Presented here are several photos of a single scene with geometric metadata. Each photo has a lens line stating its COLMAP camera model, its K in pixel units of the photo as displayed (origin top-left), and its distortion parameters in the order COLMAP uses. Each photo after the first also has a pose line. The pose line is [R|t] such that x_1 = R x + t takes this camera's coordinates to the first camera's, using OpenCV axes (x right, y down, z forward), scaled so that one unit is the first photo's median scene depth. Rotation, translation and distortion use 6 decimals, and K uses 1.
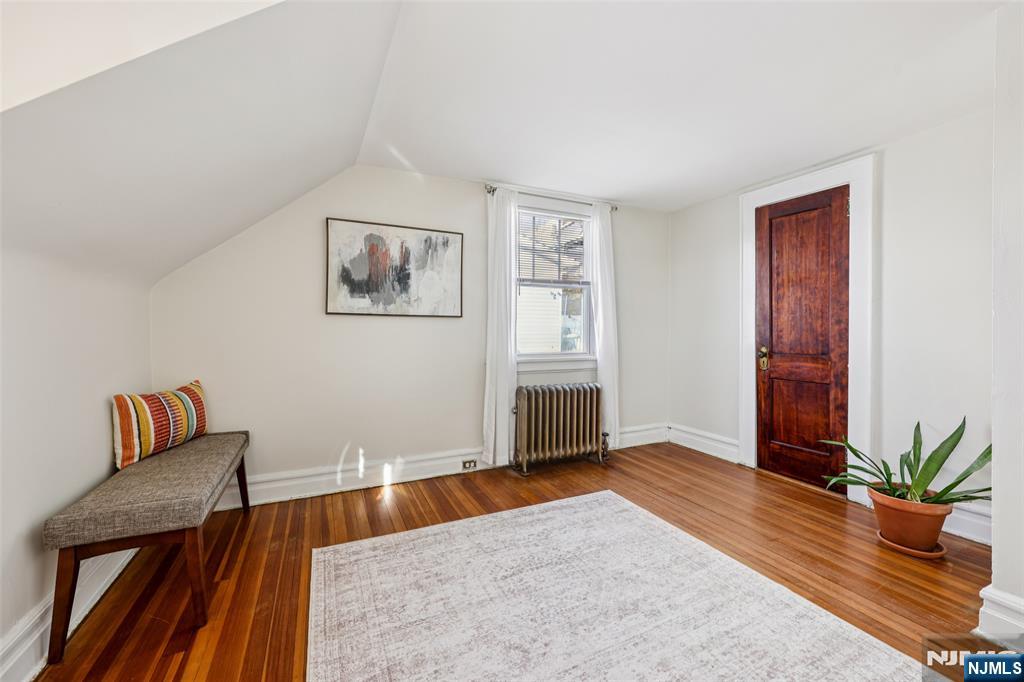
lens RADIAL K [[415.0, 0, 516.7], [0, 415.0, 334.3], [0, 0, 1]] dist [-0.002263, -0.000235]
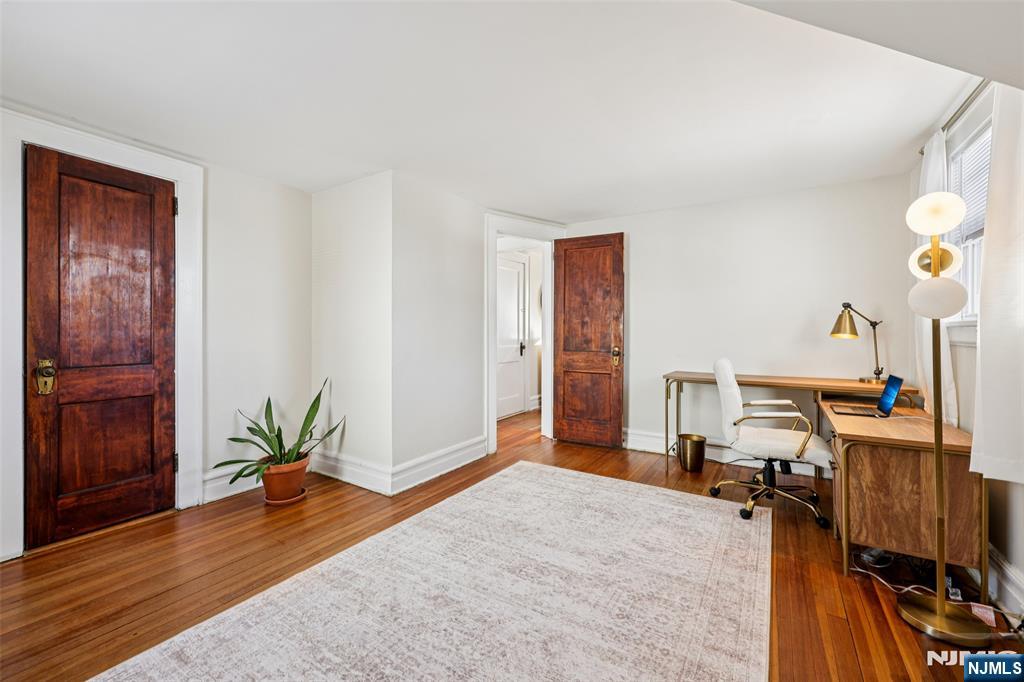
lens RADIAL K [[415.0, 0, 513.6], [0, 415.0, 334.1], [0, 0, 1]] dist [-0.002263, -0.000235]
pose [[-0.542391, -0.002738, 0.840122, -0.413846], [0.009546, 0.999910, 0.009421, -0.011909], [-0.840072, 0.013130, -0.542316, 0.827227]]
